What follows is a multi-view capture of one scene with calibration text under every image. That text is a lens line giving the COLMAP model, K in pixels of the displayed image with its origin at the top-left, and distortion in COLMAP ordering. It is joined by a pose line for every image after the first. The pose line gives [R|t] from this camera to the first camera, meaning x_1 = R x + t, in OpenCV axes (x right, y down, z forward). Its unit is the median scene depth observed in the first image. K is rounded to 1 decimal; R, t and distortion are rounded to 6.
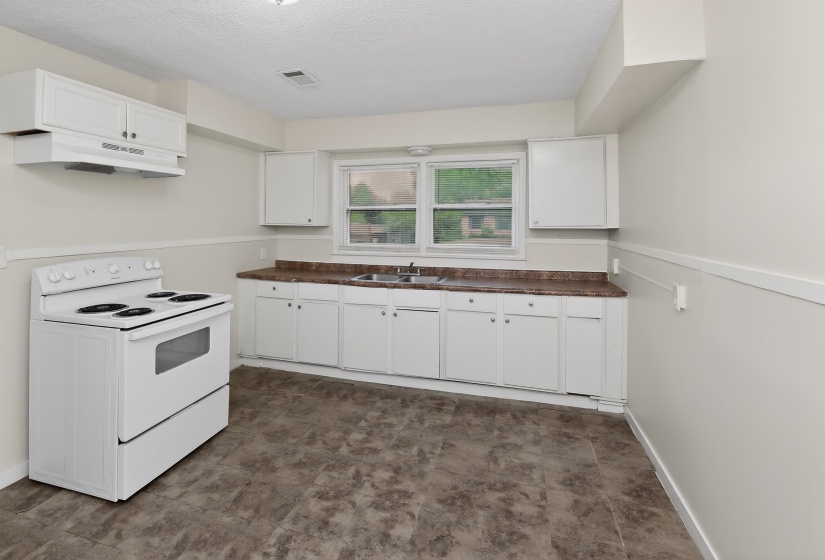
lens RADIAL K [[369.3, 0, 404.7], [0, 369.3, 221.2], [0, 0, 1]] dist [-0.009317, -0.006521]
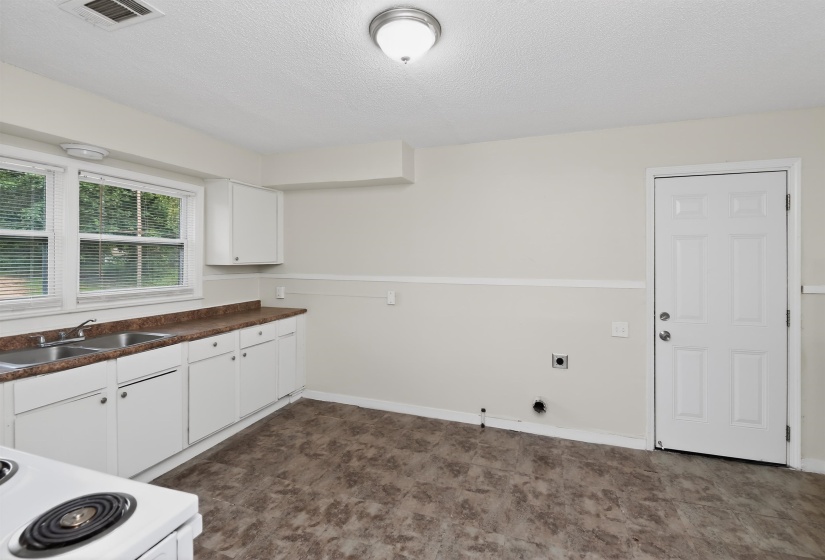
lens RADIAL K [[369.3, 0, 420.3], [0, 369.3, 256.9], [0, 0, 1]] dist [-0.009317, -0.006521]
pose [[0.065381, -0.000902, 0.997860, -0.952969], [-0.001009, 0.999999, 0.000970, -0.006196], [-0.997860, -0.001070, 0.065381, 0.585084]]
